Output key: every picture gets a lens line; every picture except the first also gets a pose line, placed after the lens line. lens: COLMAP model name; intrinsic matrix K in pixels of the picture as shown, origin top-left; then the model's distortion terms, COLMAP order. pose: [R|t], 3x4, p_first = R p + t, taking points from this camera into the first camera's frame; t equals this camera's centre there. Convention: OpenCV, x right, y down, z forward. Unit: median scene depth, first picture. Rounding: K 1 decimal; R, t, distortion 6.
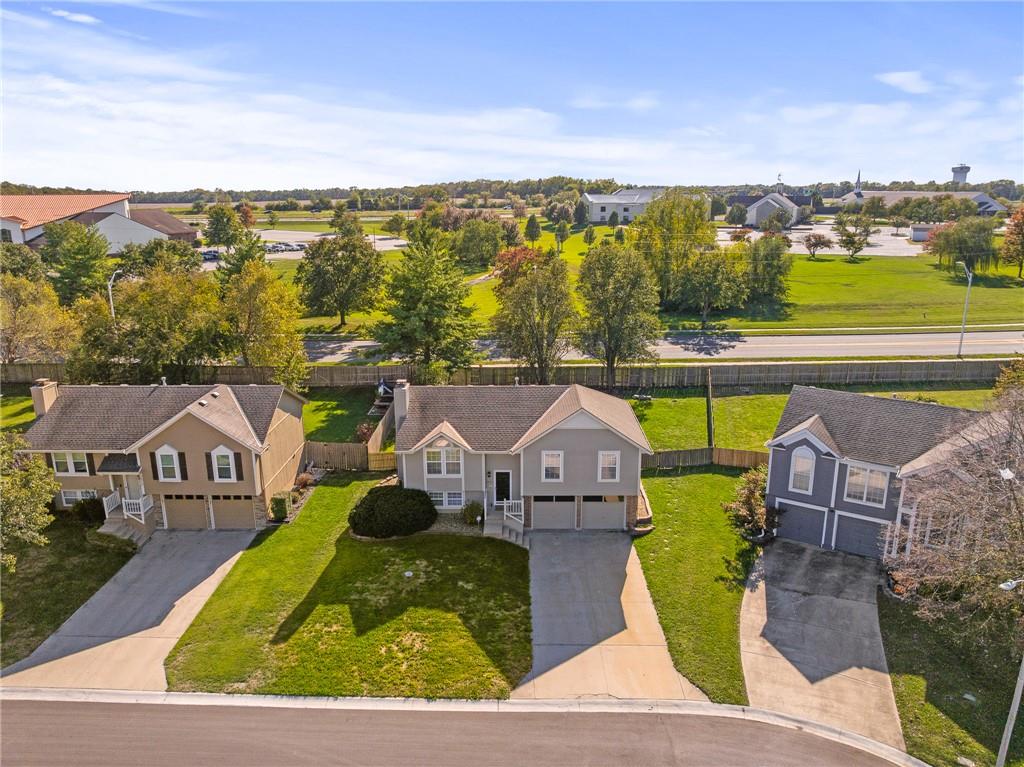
lens RADIAL K [[726.1, 0, 517.2], [0, 726.1, 380.5], [0, 0, 1]] dist [-0.039560, -0.003123]
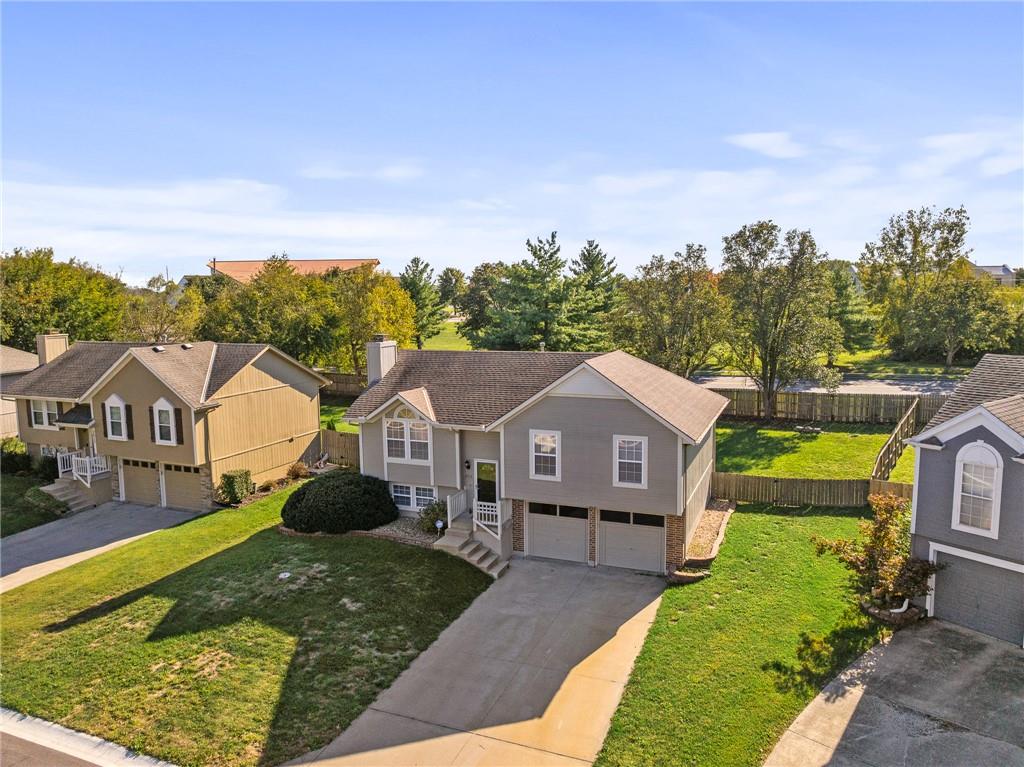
lens RADIAL K [[726.1, 0, 517.2], [0, 726.1, 380.5], [0, 0, 1]] dist [-0.039560, -0.003123]
pose [[0.930535, 0.035447, -0.364483, 0.265623], [-0.082835, 0.989881, -0.115211, 0.131470], [0.356711, 0.137400, 0.924055, 0.383703]]
